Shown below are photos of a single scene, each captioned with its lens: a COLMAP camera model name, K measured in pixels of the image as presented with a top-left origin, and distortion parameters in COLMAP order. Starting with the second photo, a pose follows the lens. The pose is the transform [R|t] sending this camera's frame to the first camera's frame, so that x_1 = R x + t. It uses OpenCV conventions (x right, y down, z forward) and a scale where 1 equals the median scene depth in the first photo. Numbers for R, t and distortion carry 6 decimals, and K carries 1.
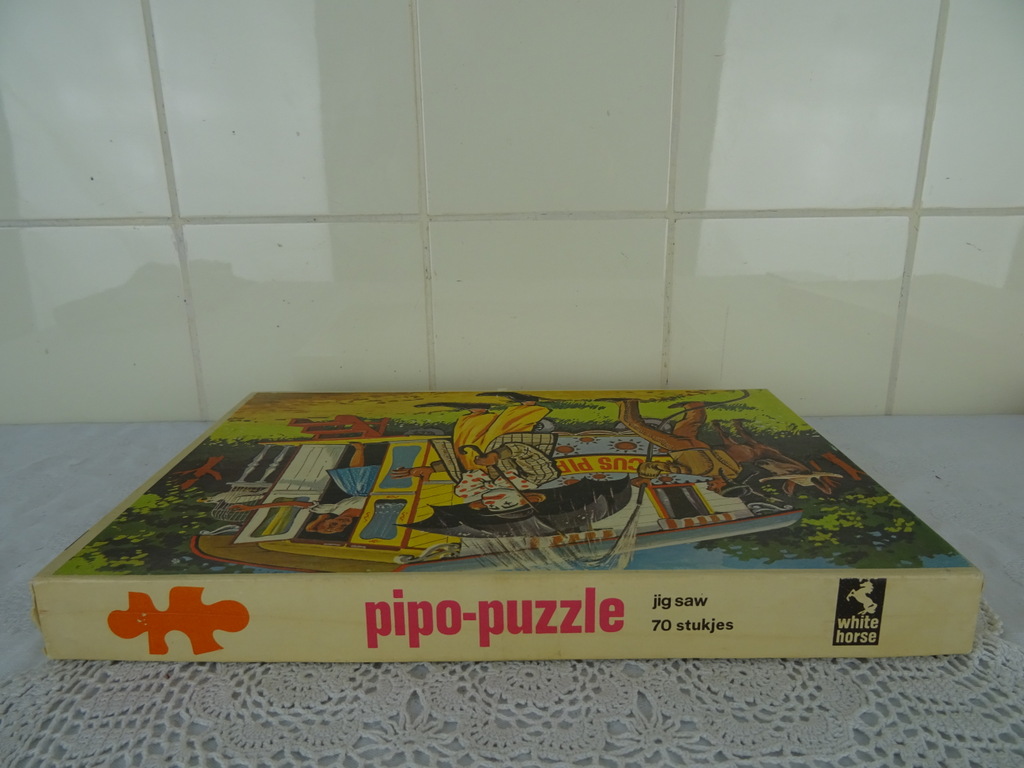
lens RADIAL K [[735.4, 0, 506.9], [0, 735.4, 381.5], [0, 0, 1]] dist [0.010569, -0.022832]
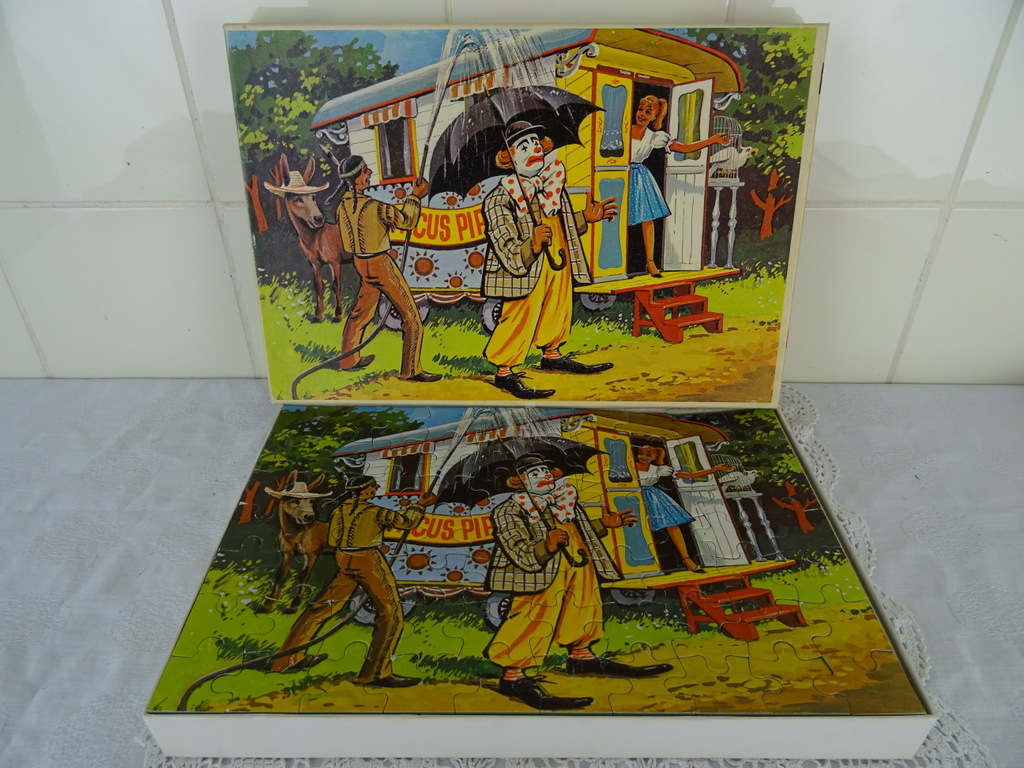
lens RADIAL K [[735.4, 0, 520.5], [0, 735.4, 376.4], [0, 0, 1]] dist [0.010569, -0.022832]
pose [[-0.999744, -0.008279, -0.021074, 0.050954], [-0.021291, 0.660418, 0.750597, -0.857995], [0.007704, 0.750853, -0.660425, 1.545969]]
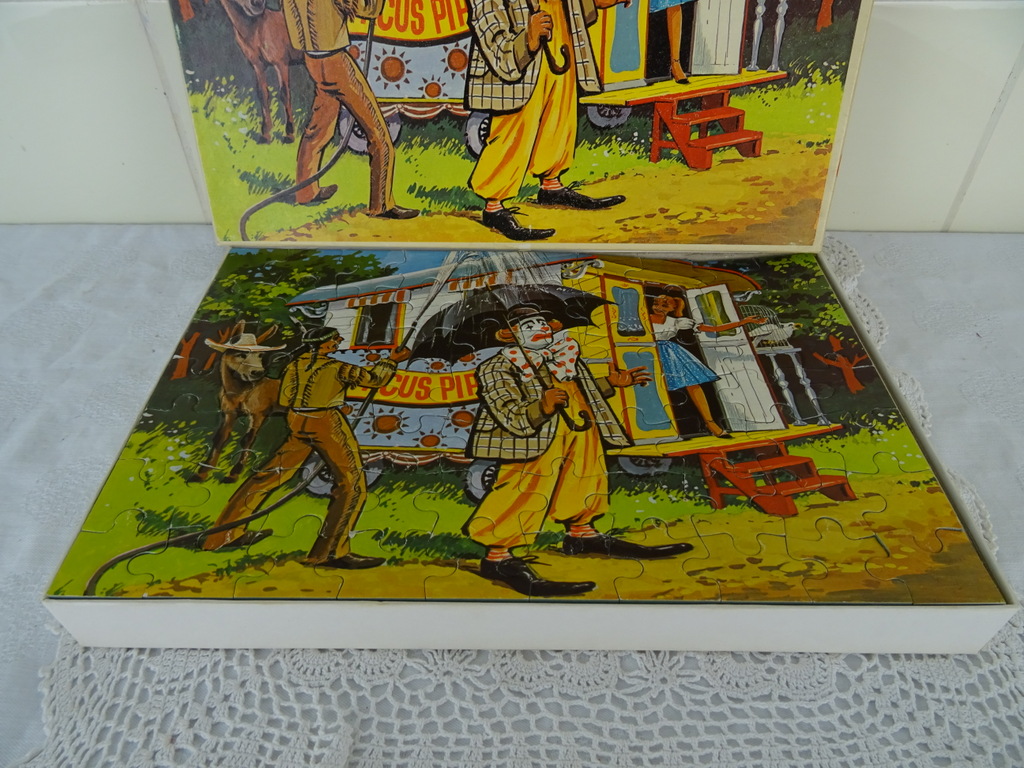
lens RADIAL K [[735.4, 0, 519.7], [0, 735.4, 378.0], [0, 0, 1]] dist [0.010569, -0.022832]
pose [[-0.999818, -0.008385, -0.017123, 0.030712], [-0.018945, 0.537871, 0.842814, -0.662985], [0.002143, 0.842985, -0.537932, 1.474306]]
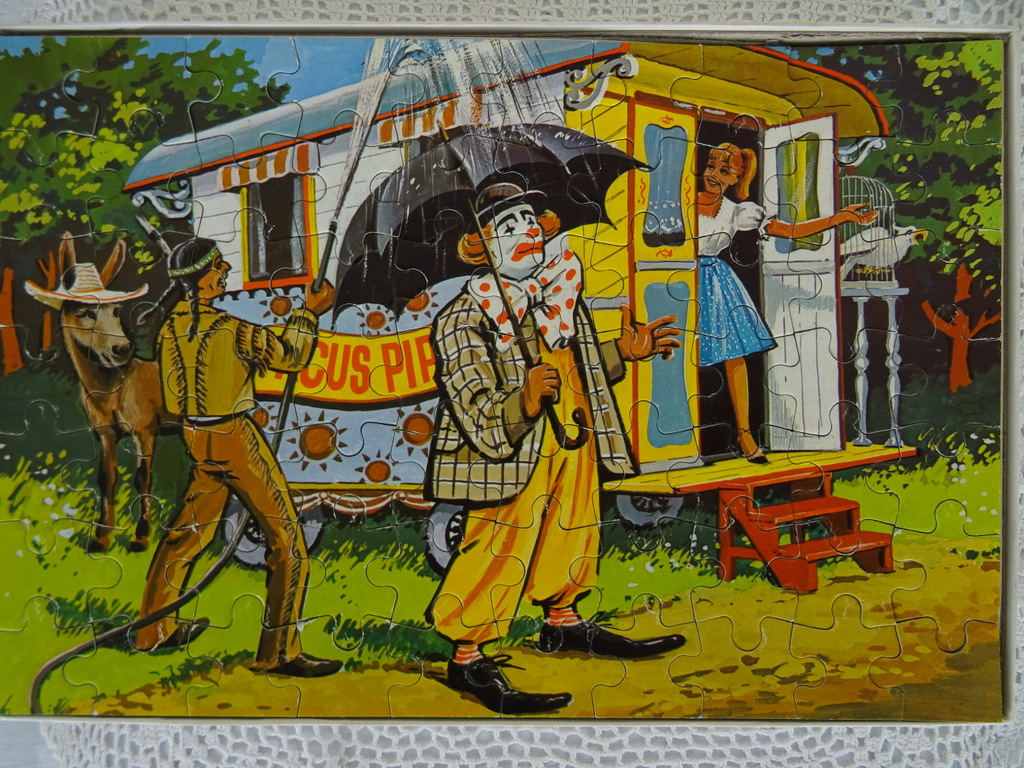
lens RADIAL K [[735.4, 0, 528.2], [0, 735.4, 359.7], [0, 0, 1]] dist [0.010569, -0.022832]
pose [[-0.999875, 0.000276, -0.015821, -0.005635], [-0.015314, -0.268475, 0.963165, -0.519517], [-0.003981, 0.963287, 0.268446, 0.811414]]
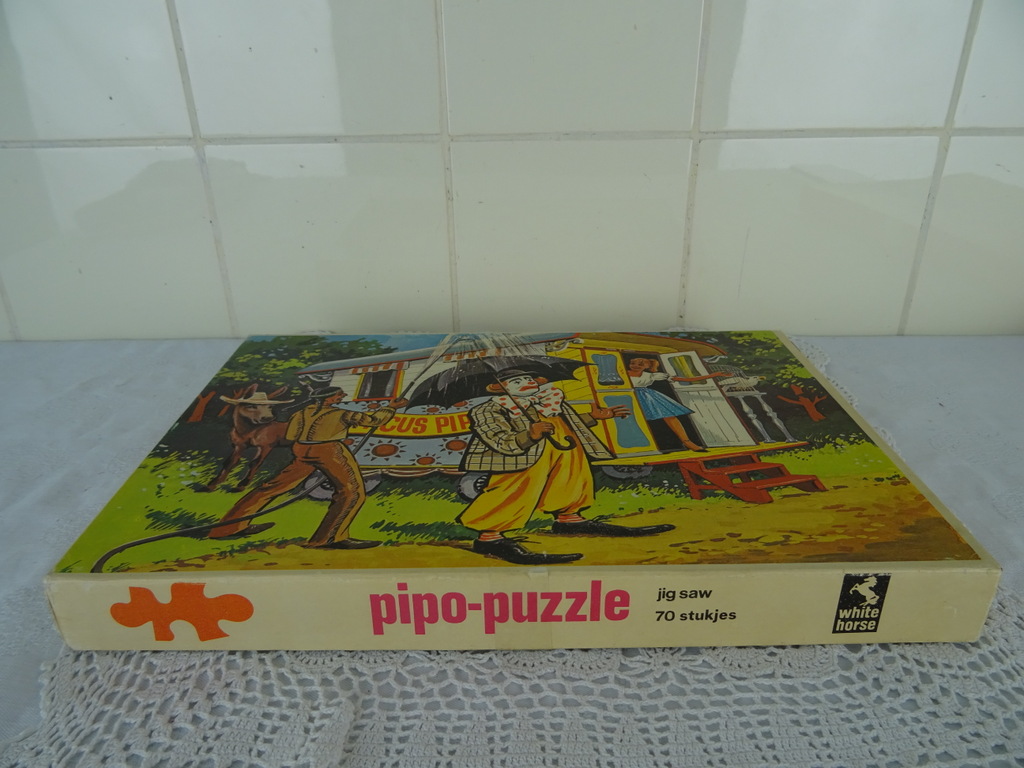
lens RADIAL K [[735.4, 0, 520.7], [0, 735.4, 370.2], [0, 0, 1]] dist [0.010569, -0.022832]
pose [[-0.999578, 0.021057, -0.019995, 0.017544], [0.002945, 0.758532, 0.651629, -0.583290], [0.028888, 0.651295, -0.758275, 1.695627]]
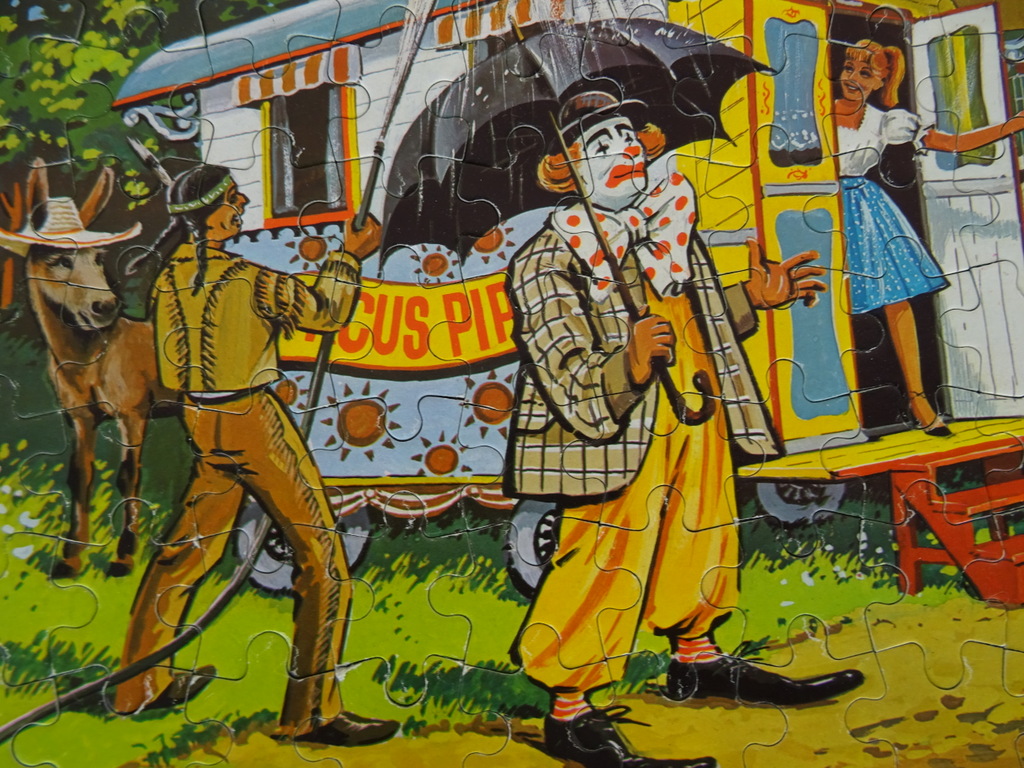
lens RADIAL K [[735.4, 0, 519.3], [0, 735.4, 378.5], [0, 0, 1]] dist [0.010569, -0.022832]
pose [[-0.999295, 0.025328, -0.027712, 0.077818], [-0.031696, -0.173588, 0.984308, -0.392791], [0.020120, 0.984493, 0.174269, 0.944368]]
